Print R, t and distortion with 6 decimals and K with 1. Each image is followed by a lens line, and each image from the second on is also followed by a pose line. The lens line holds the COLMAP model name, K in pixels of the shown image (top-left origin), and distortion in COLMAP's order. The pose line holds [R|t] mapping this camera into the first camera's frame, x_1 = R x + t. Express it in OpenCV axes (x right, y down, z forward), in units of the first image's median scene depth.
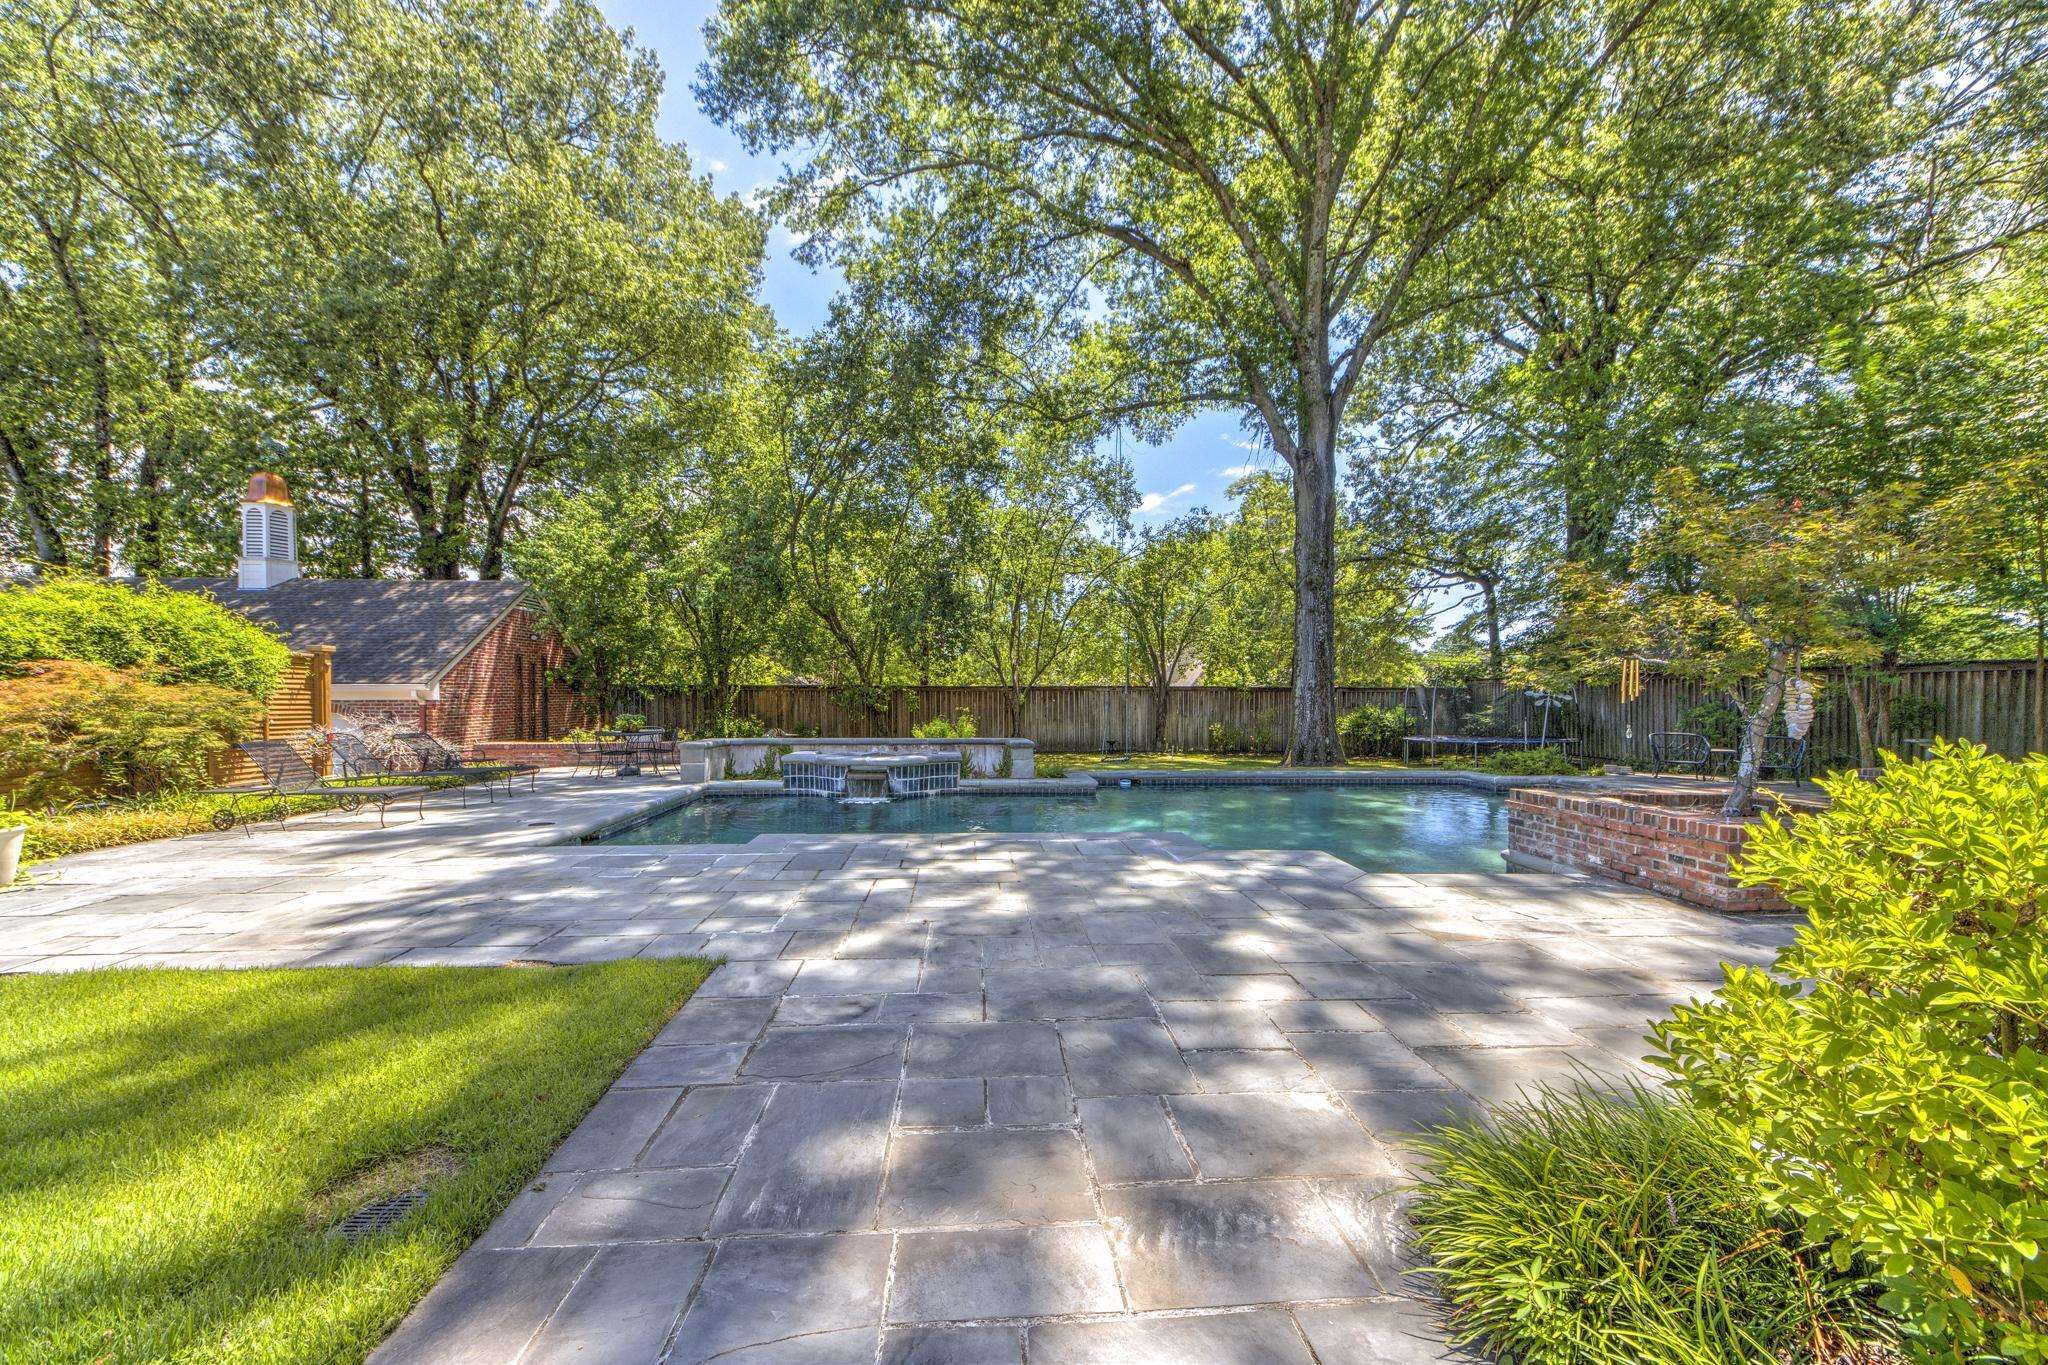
lens RADIAL K [[772.0, 0, 1019.1], [0, 772.0, 691.9], [0, 0, 1]] dist [0.003079, -0.002821]
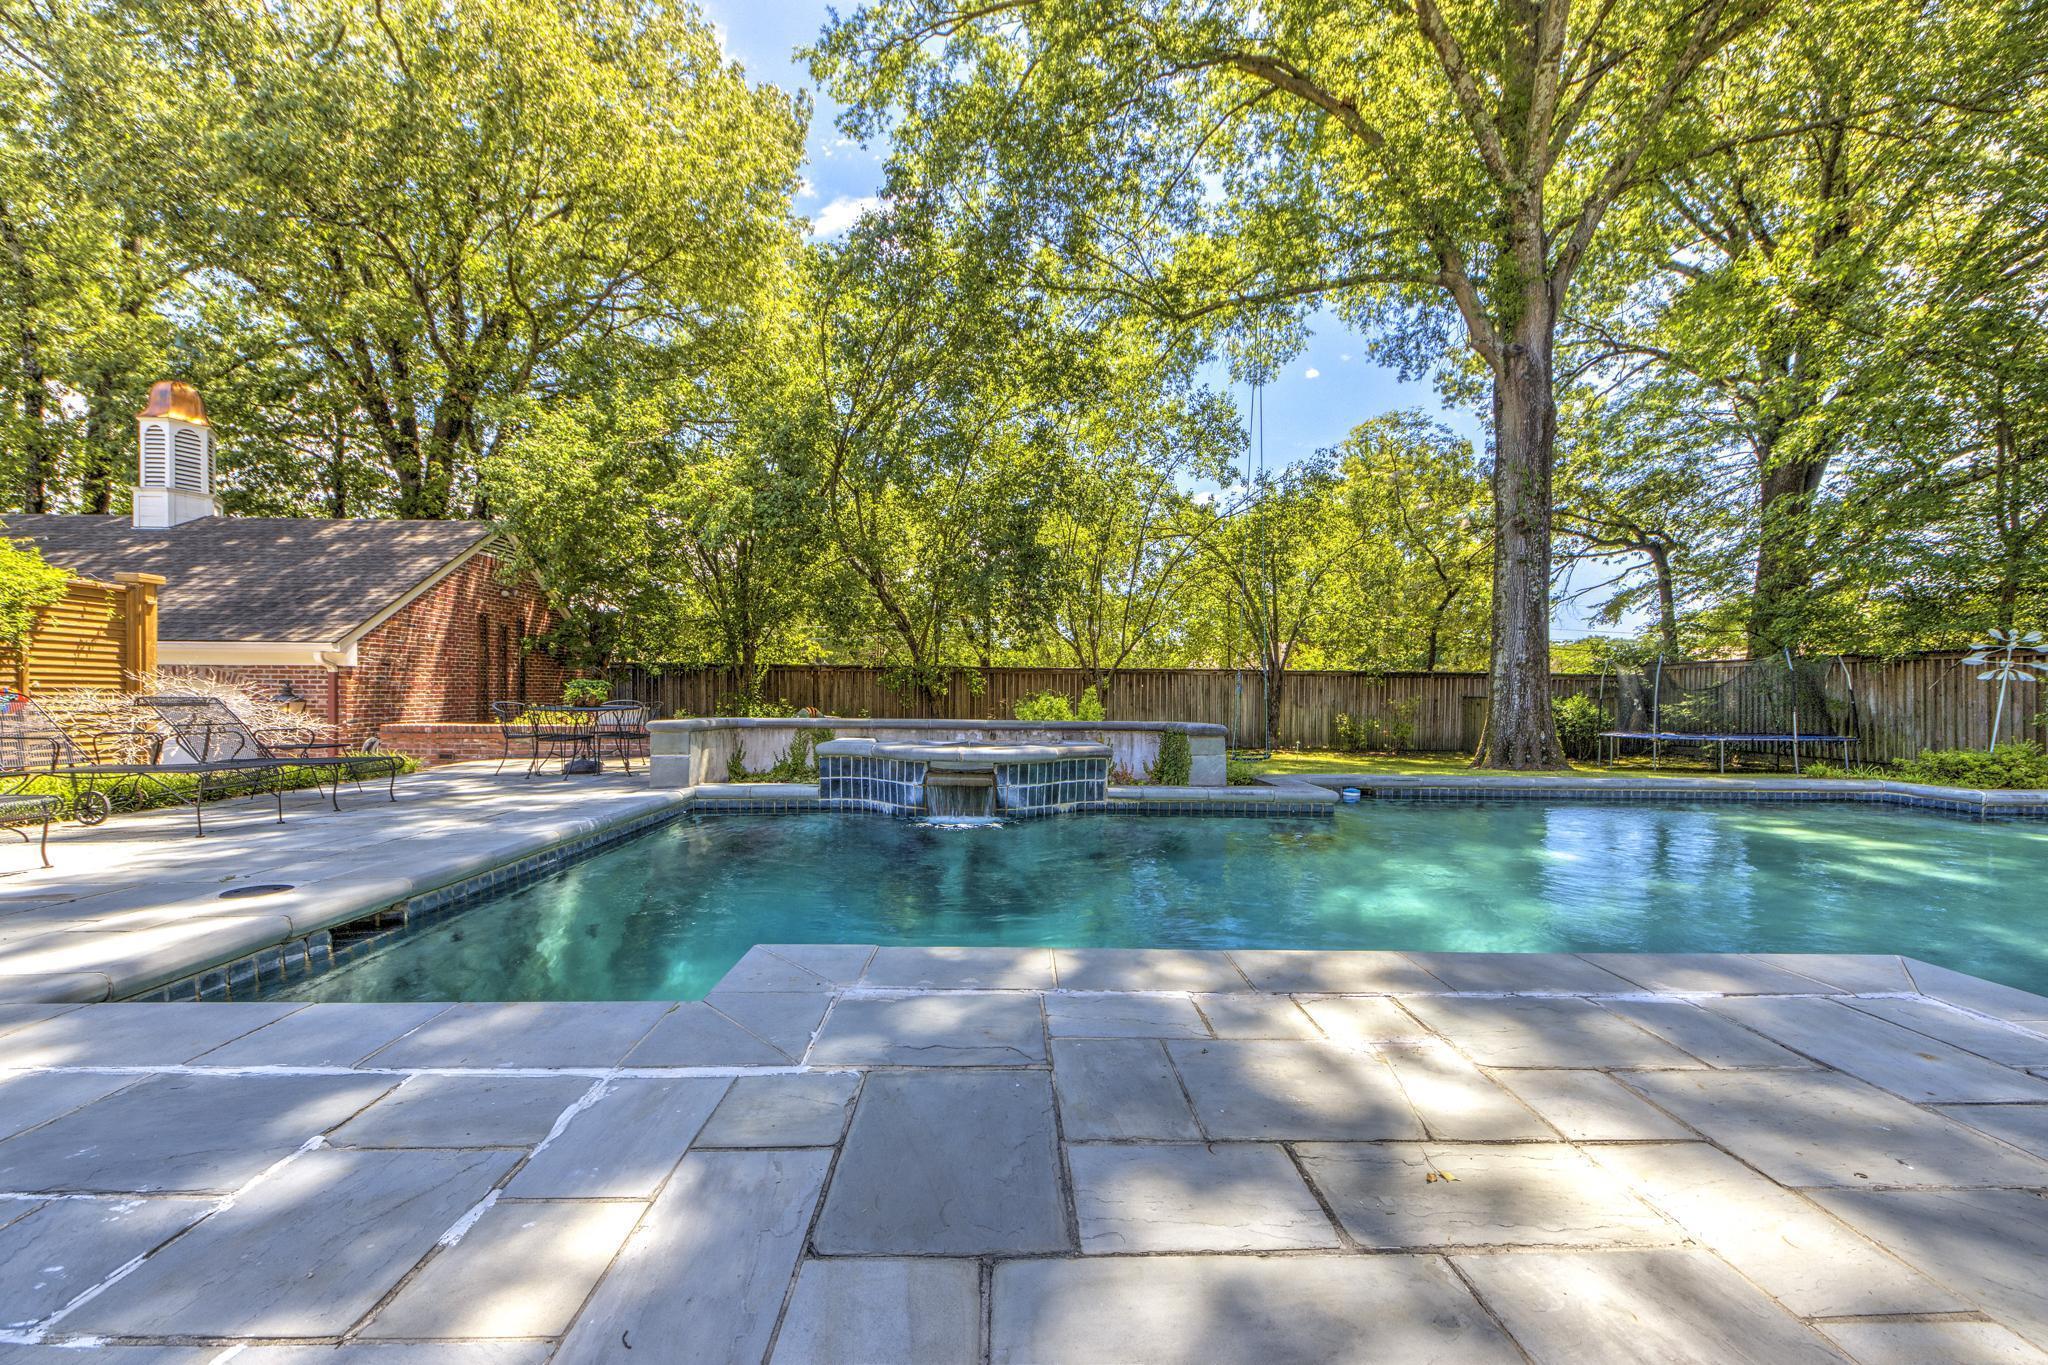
lens RADIAL K [[772.0, 0, 1032.6], [0, 772.0, 687.1], [0, 0, 1]] dist [0.003079, -0.002821]
pose [[0.999544, 0.008446, -0.028998, -0.067802], [-0.008514, 0.999961, -0.002233, 0.021349], [0.028978, 0.002479, 0.999577, 0.224435]]
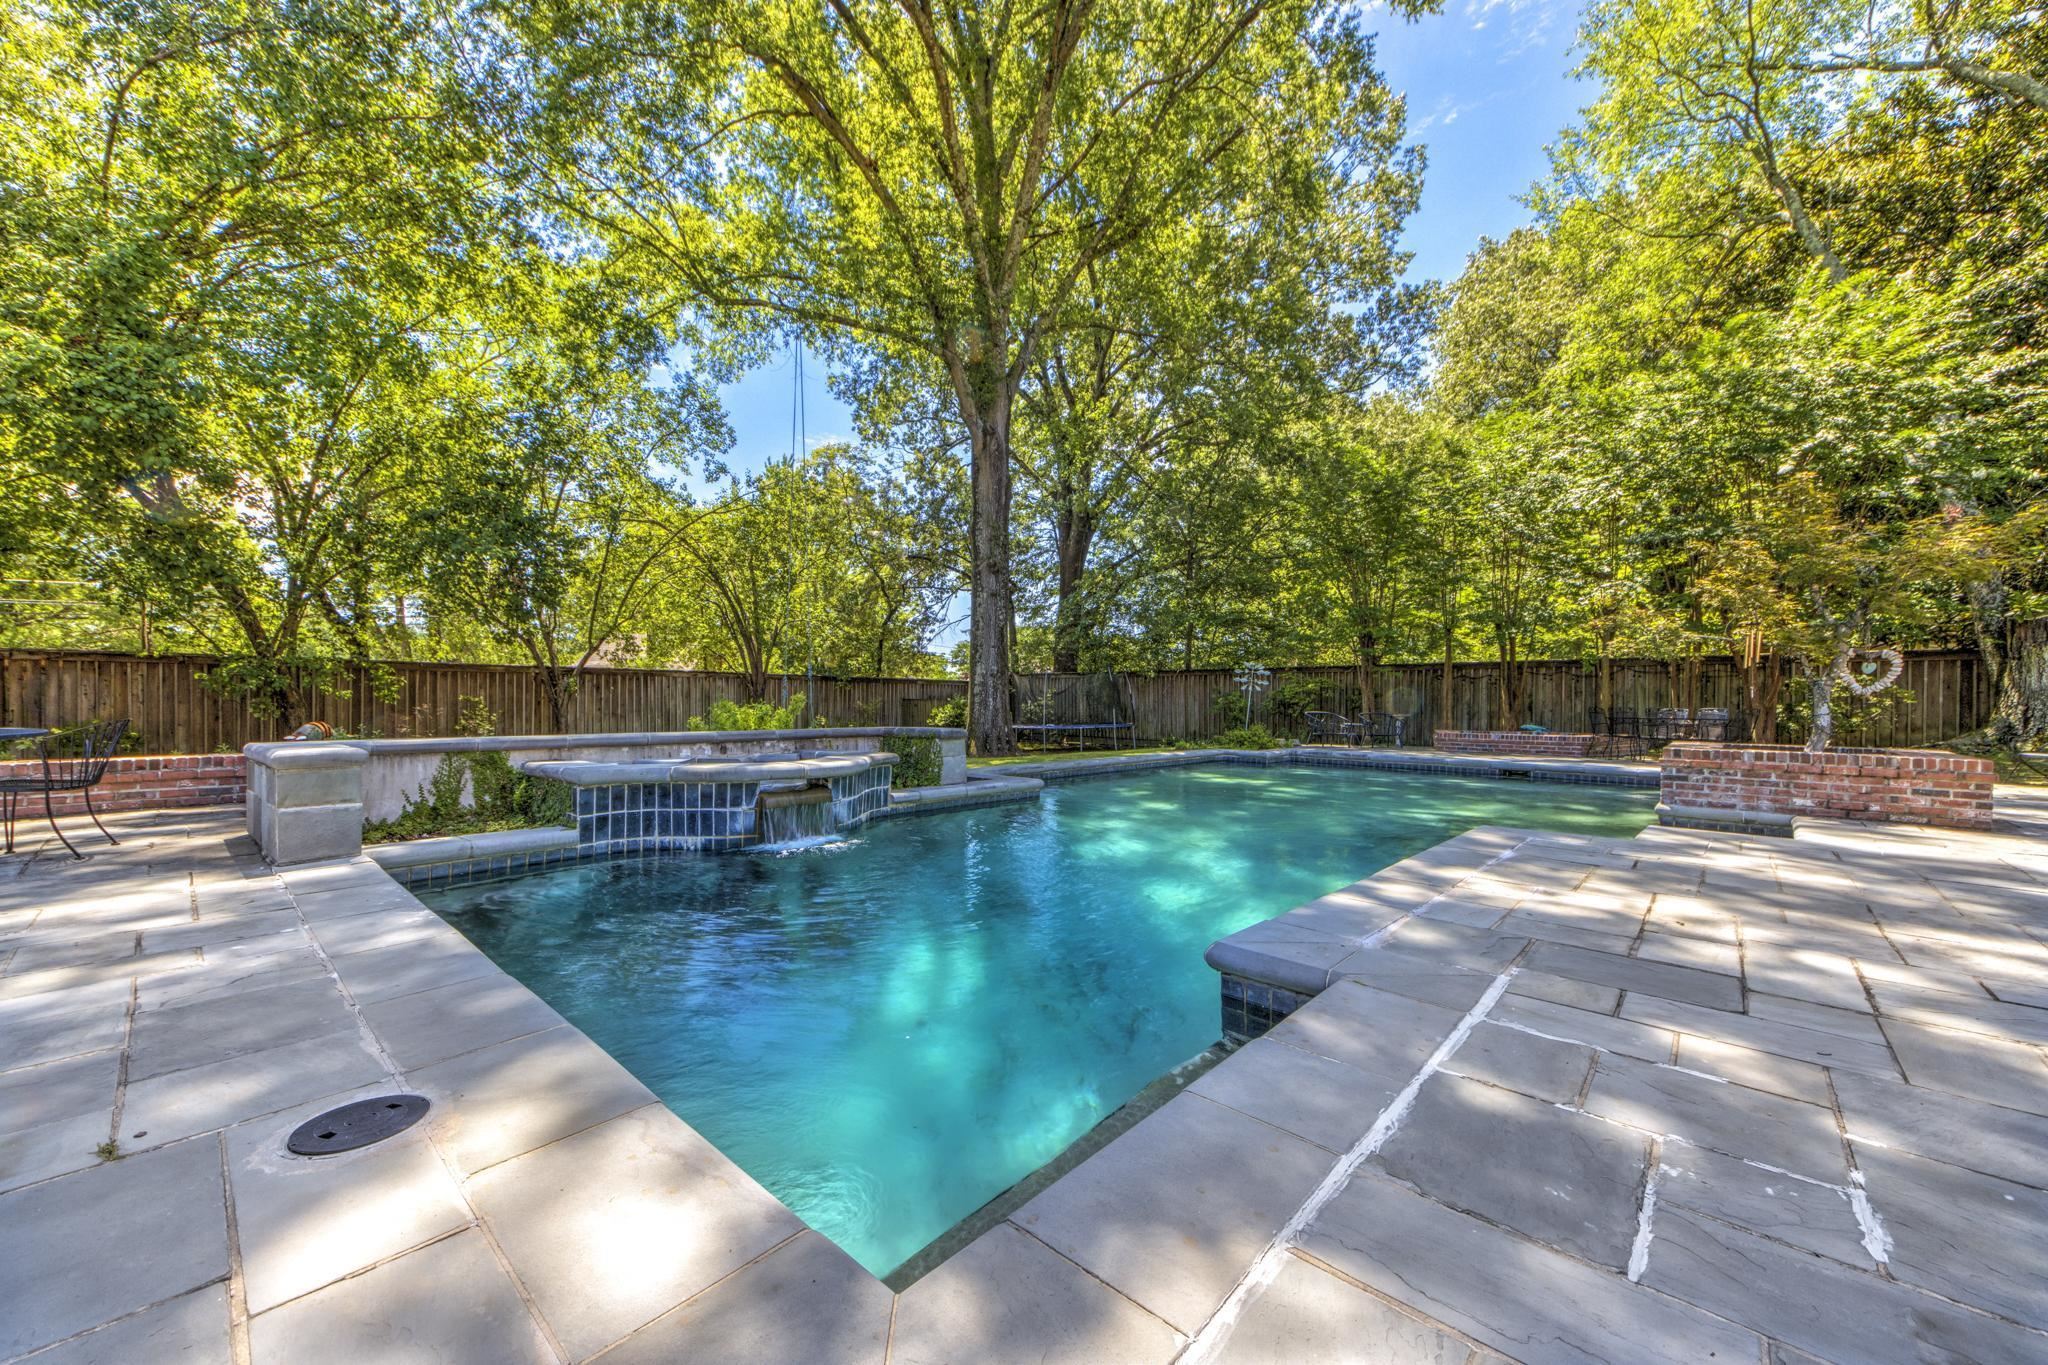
lens RADIAL K [[772.0, 0, 1021.2], [0, 772.0, 683.7], [0, 0, 1]] dist [0.003079, -0.002821]
pose [[0.720839, 0.016369, 0.692909, -0.244370], [-0.008779, 0.999857, -0.014487, 0.019861], [-0.693047, 0.004359, 0.720879, 0.276600]]
